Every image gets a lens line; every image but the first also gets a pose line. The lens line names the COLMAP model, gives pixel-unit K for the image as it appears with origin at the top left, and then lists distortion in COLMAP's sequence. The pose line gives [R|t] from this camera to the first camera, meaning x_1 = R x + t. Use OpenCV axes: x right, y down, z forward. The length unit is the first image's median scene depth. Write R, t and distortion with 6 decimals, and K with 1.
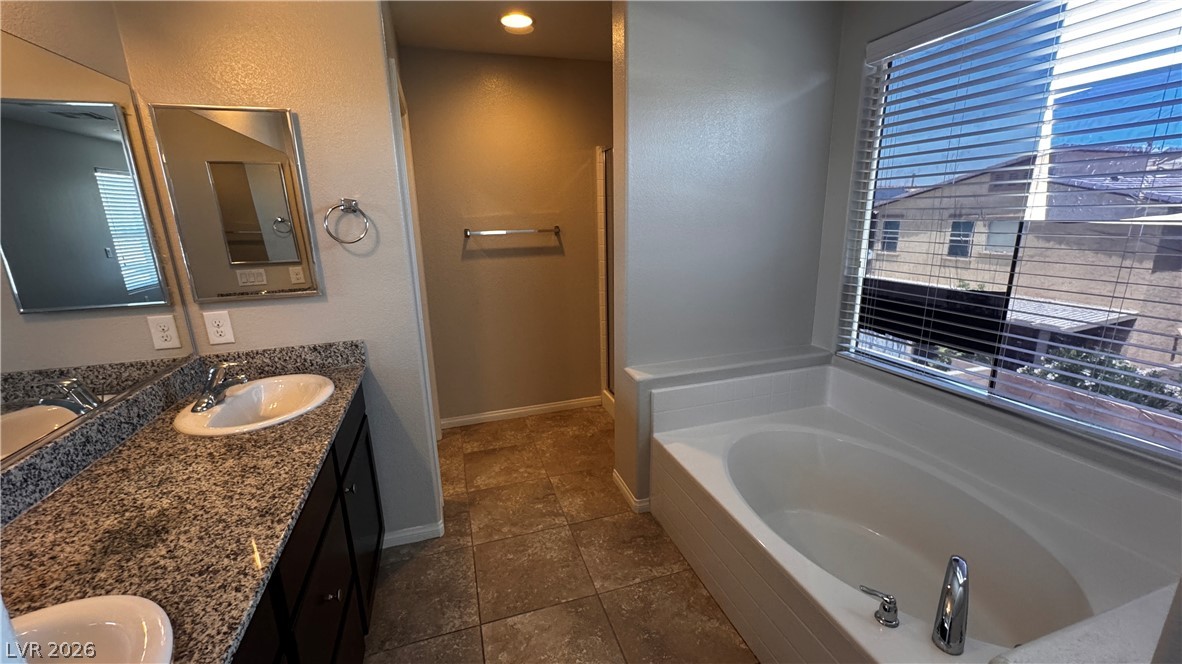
lens RADIAL K [[470.9, 0, 591.0], [0, 470.9, 332.0], [0, 0, 1]] dist [-0.002360, 0.000118]
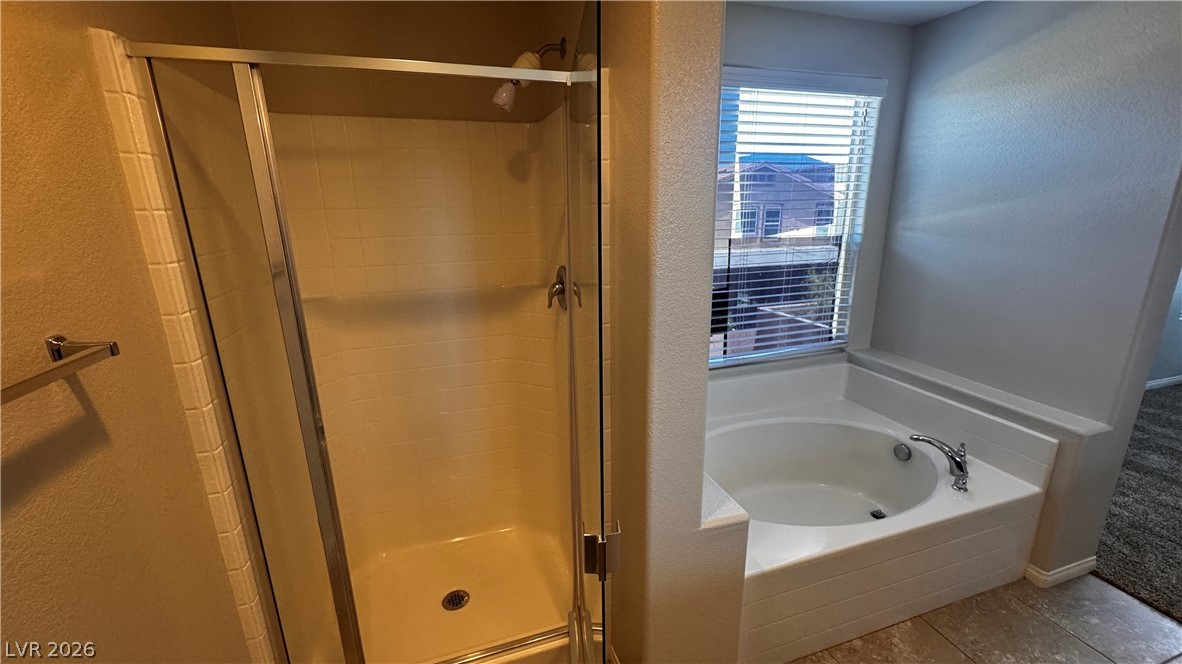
lens RADIAL K [[470.9, 0, 591.0], [0, 470.9, 332.0], [0, 0, 1]] dist [-0.002360, 0.000118]
pose [[-0.004779, -0.230078, 0.973160, -0.596967], [0.261745, 0.938955, 0.223277, -0.427708], [-0.965125, 0.255787, 0.055734, 1.498331]]
